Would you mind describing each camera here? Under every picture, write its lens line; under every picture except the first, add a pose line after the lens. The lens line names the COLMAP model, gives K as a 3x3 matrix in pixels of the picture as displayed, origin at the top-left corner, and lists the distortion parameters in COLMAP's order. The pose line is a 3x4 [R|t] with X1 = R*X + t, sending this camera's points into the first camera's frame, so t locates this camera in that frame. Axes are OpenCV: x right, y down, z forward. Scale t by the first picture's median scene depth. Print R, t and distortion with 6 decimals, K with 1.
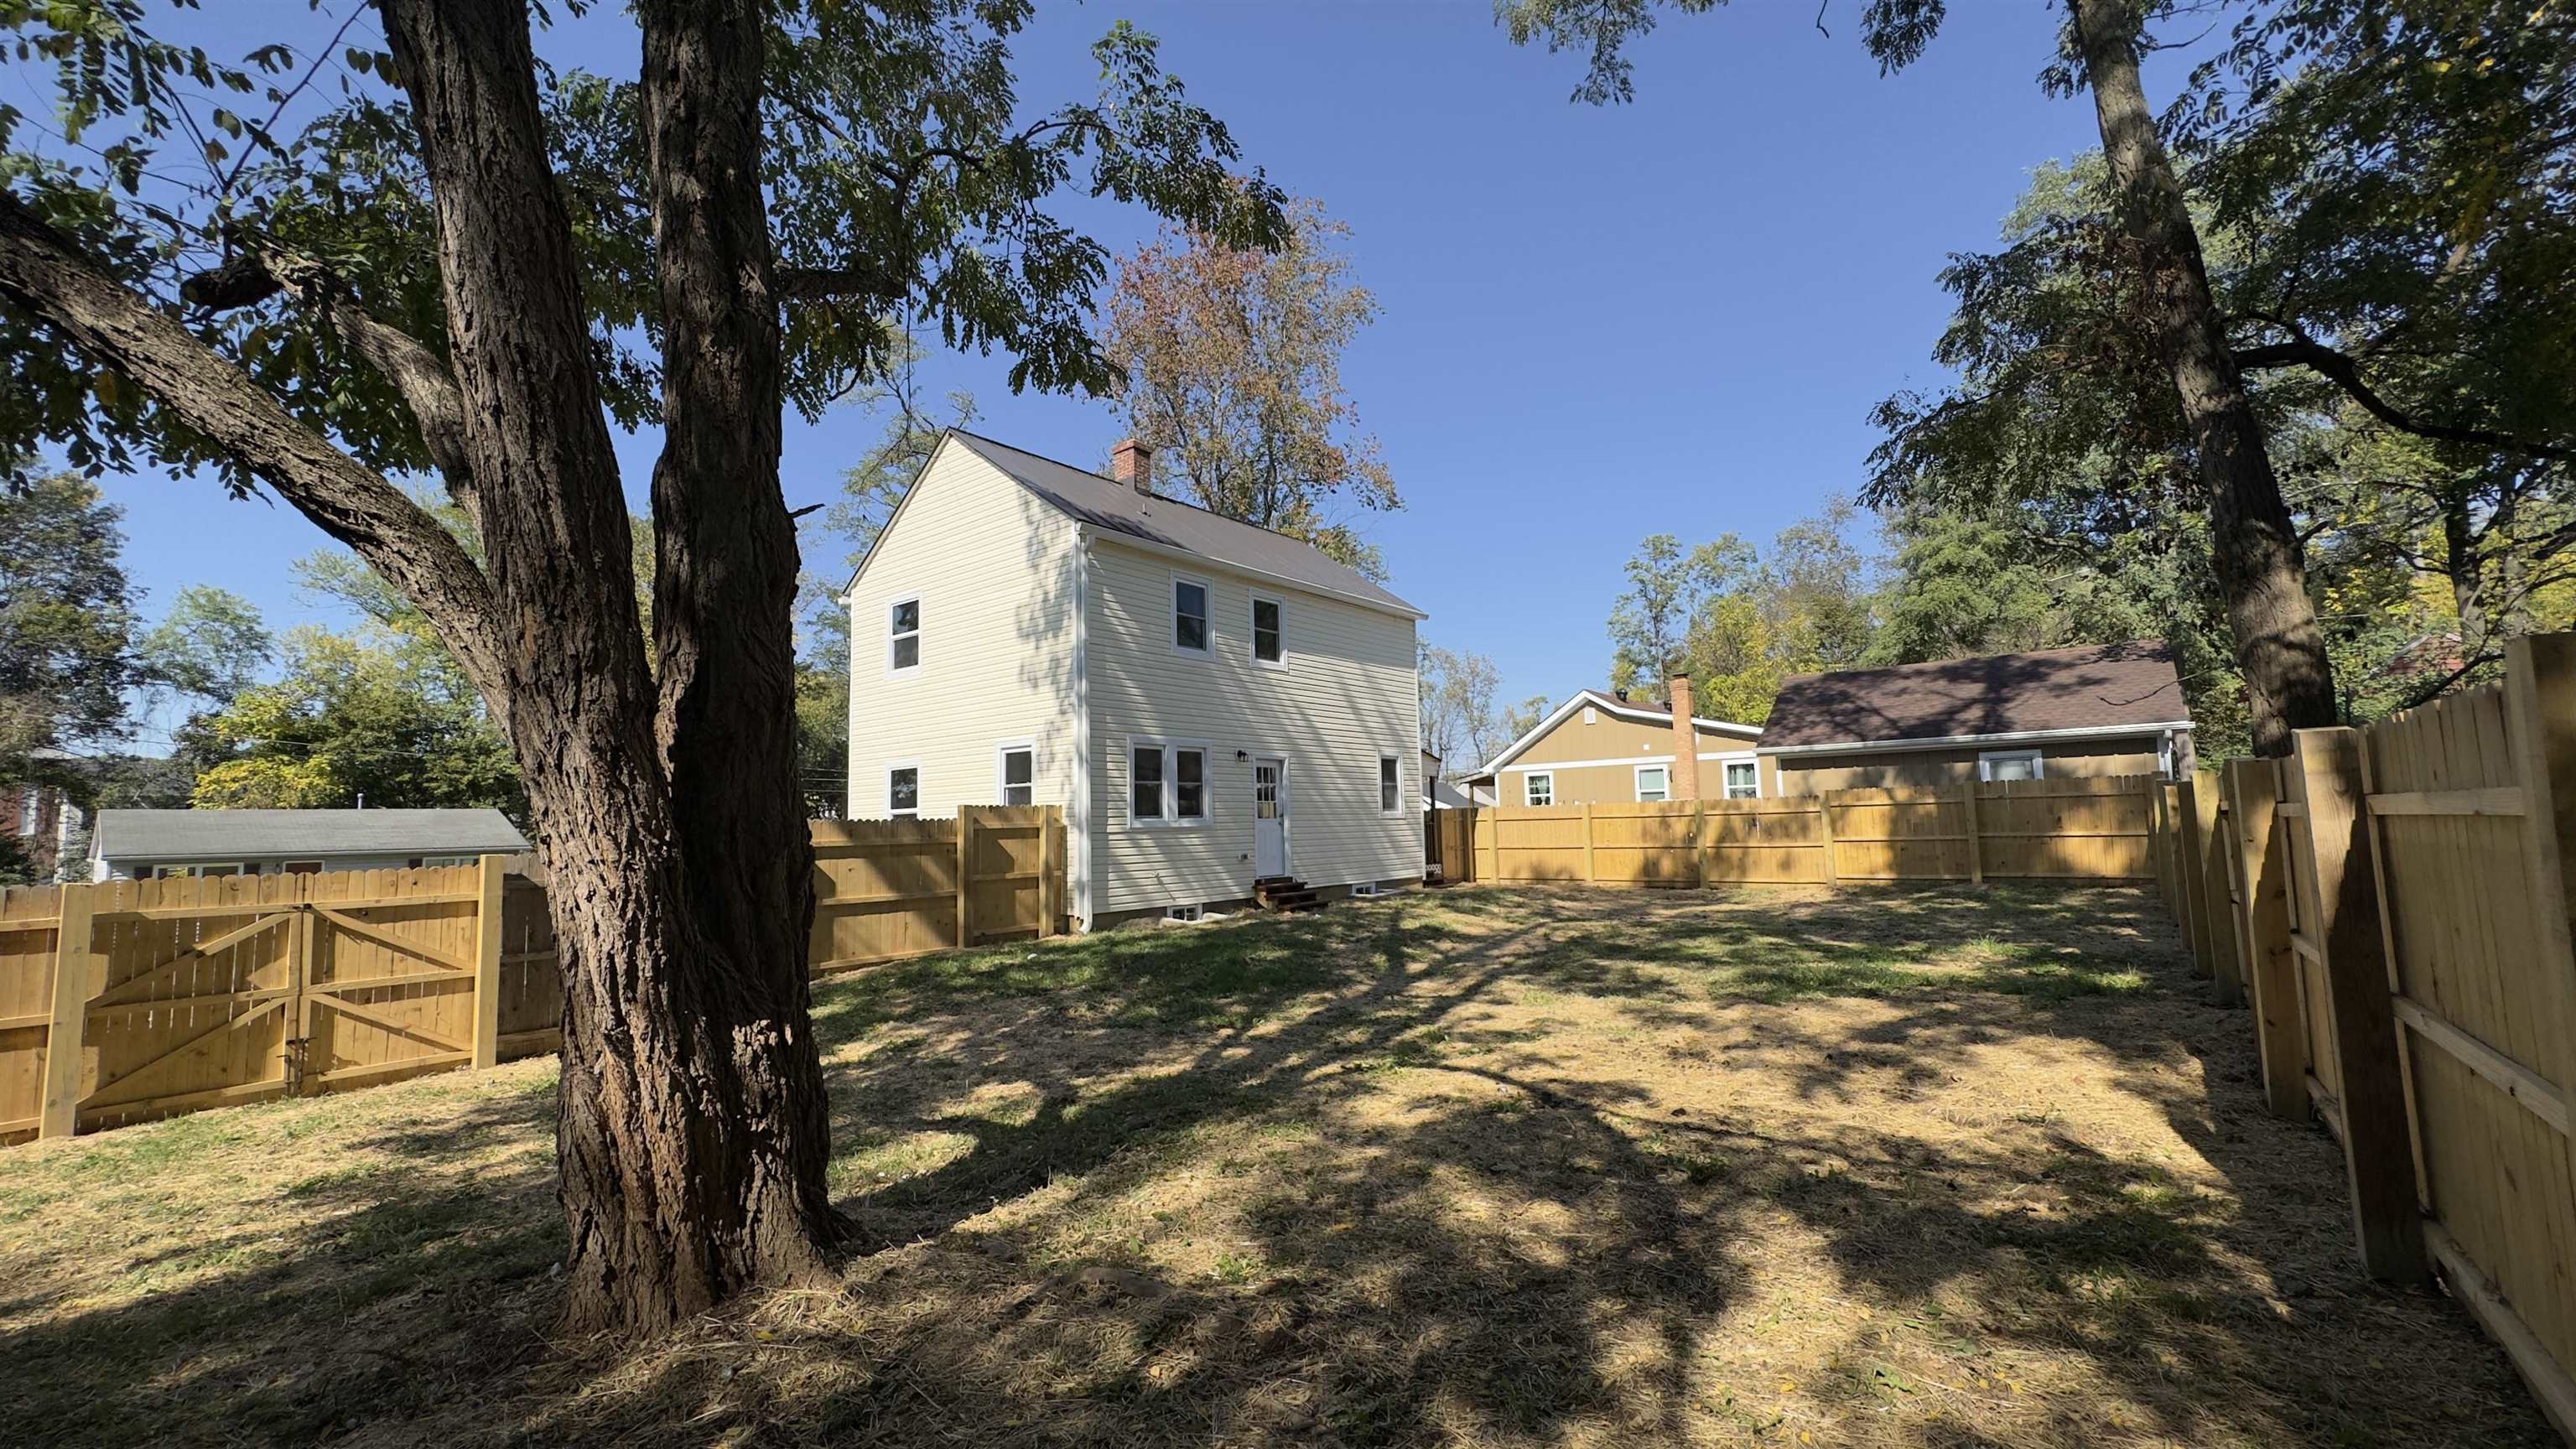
lens RADIAL K [[1028.4, 0, 1288.0], [0, 1028.4, 724.5], [0, 0, 1]] dist [-0.002444, 0.000090]
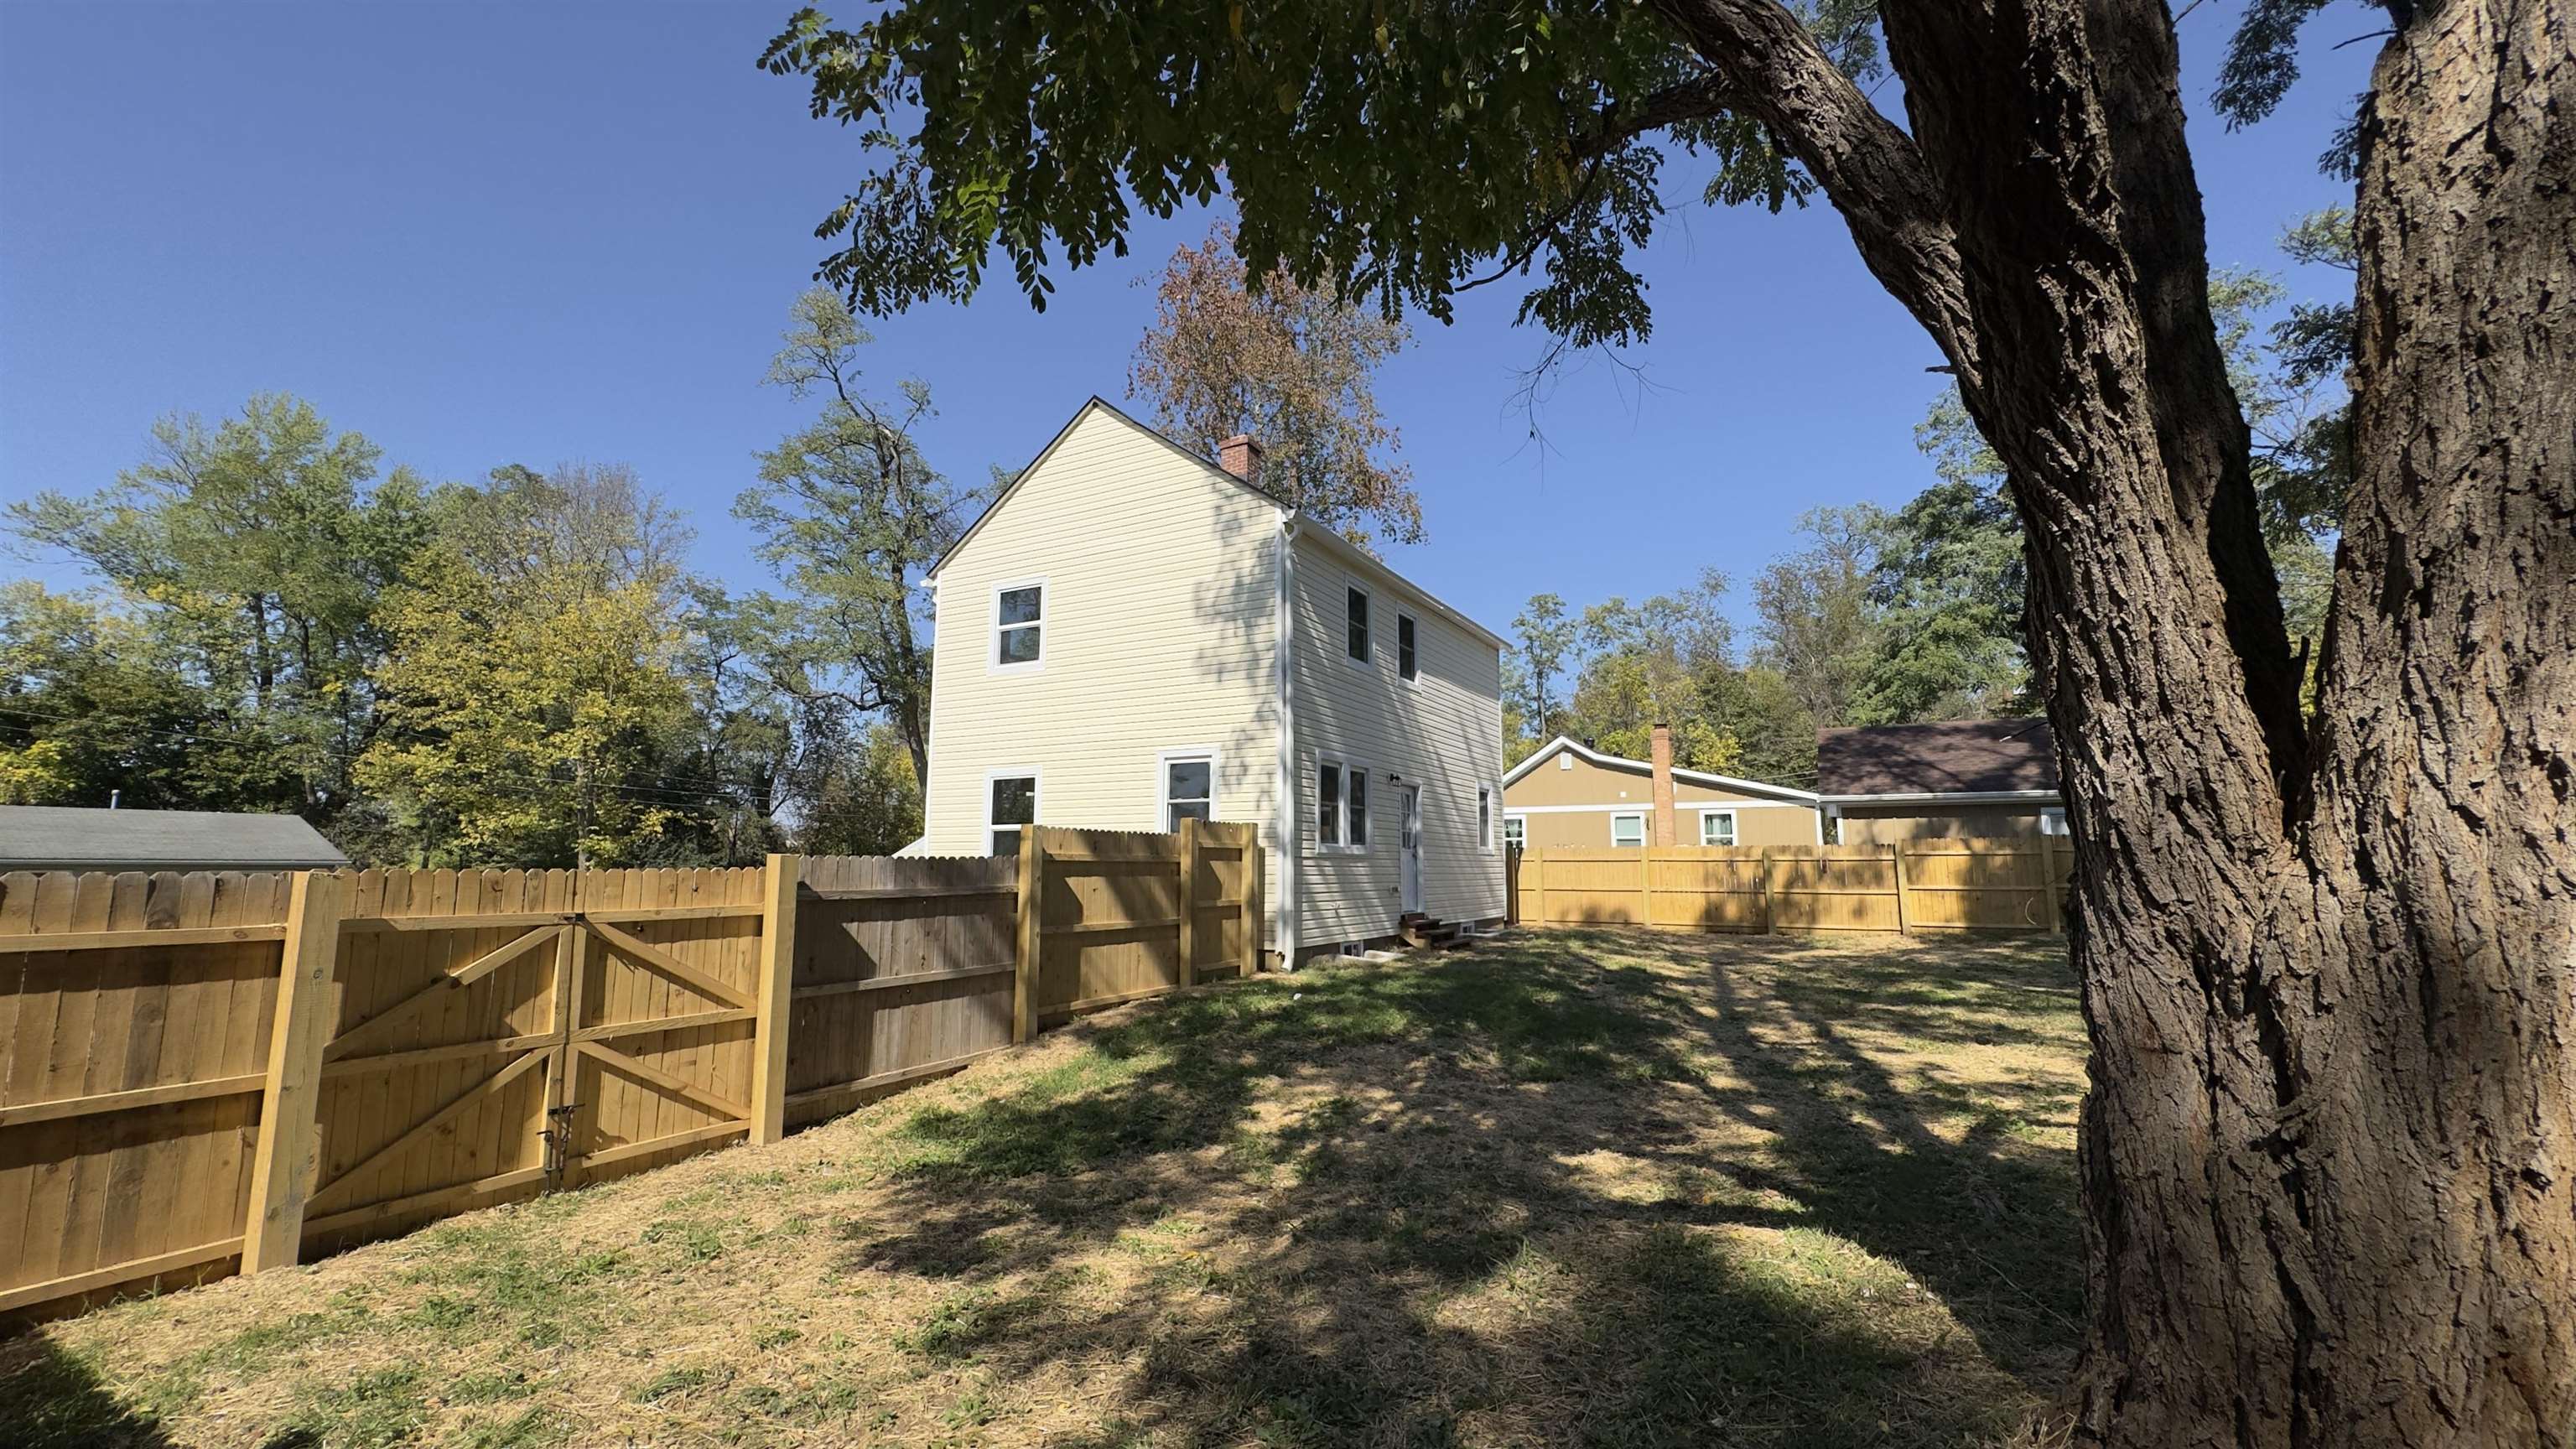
lens RADIAL K [[1028.4, 0, 1288.0], [0, 1028.4, 724.5], [0, 0, 1]] dist [-0.002444, 0.000090]
pose [[0.985154, 0.050995, 0.163925, -0.303233], [-0.044166, 0.998009, -0.045035, 0.027942], [-0.165896, 0.037126, 0.985444, 0.108857]]
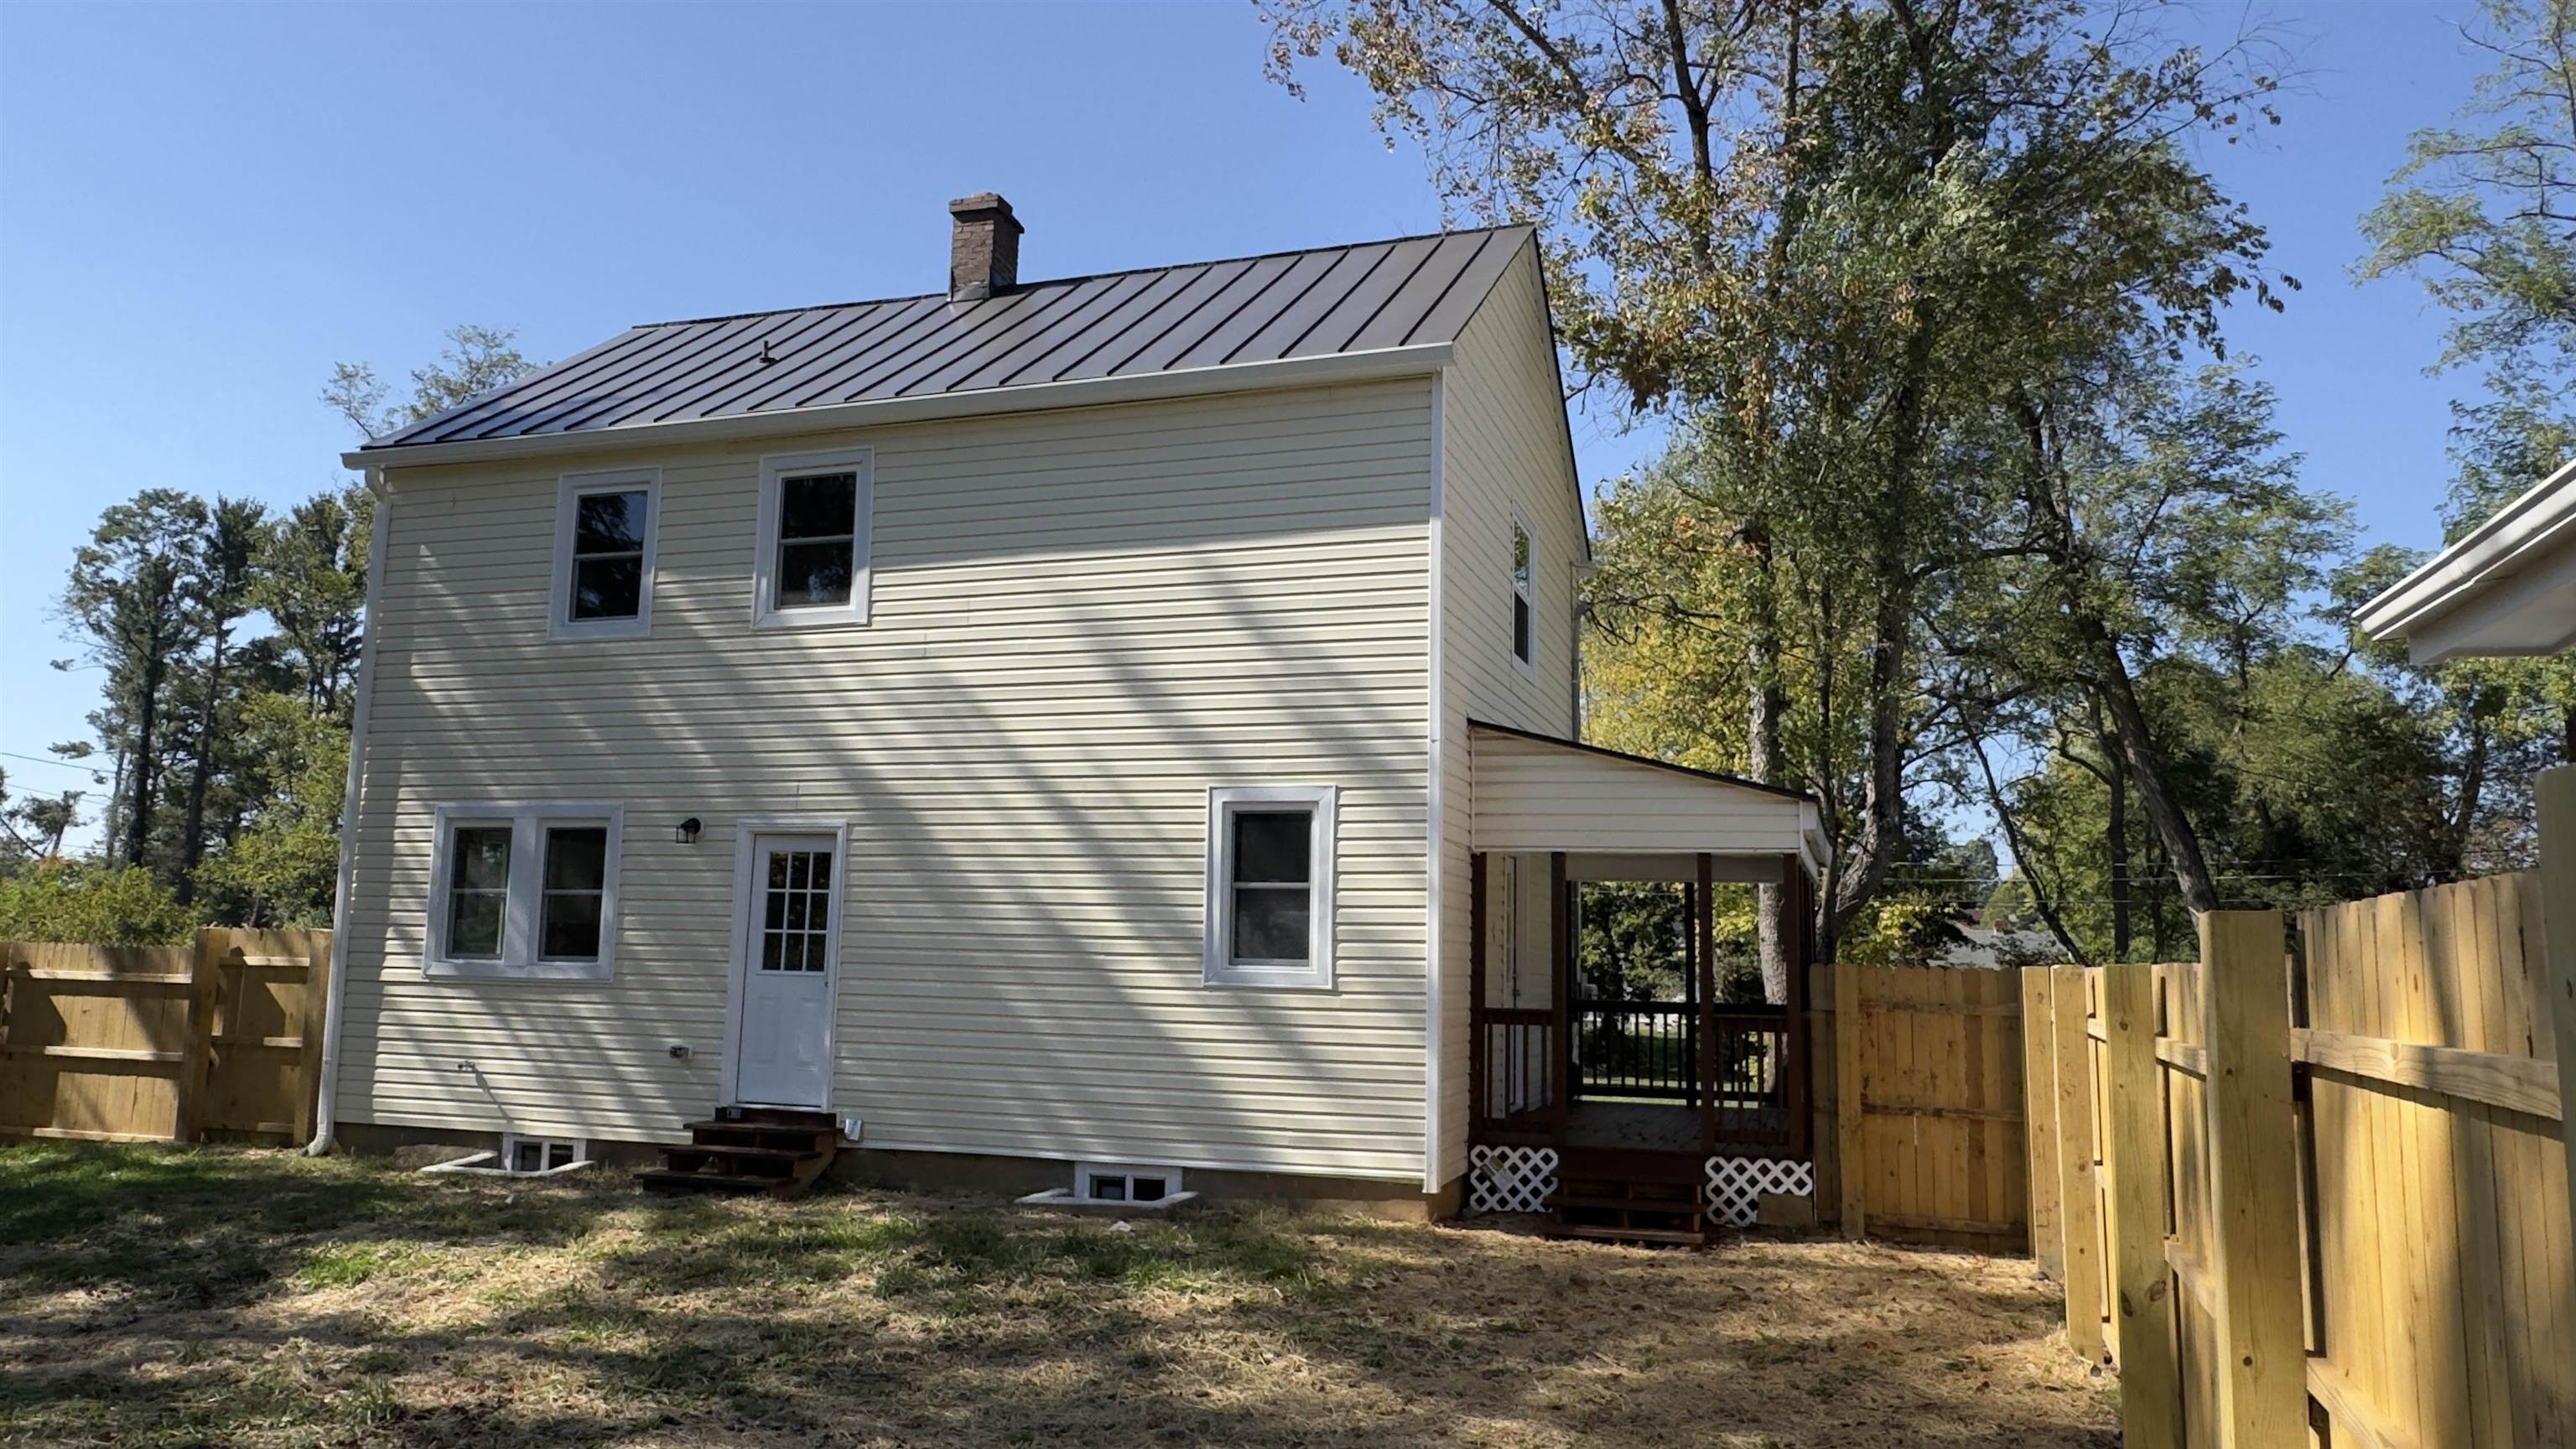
lens RADIAL K [[1741.3, 0, 1293.0], [0, 1741.3, 736.7], [0, 0, 1]] dist [-0.006752, -0.000598]
pose [[0.352005, -0.085854, -0.932052, 0.799770], [0.063371, 0.995685, -0.067783, 0.060581], [0.933850, -0.035206, 0.355927, 1.010012]]
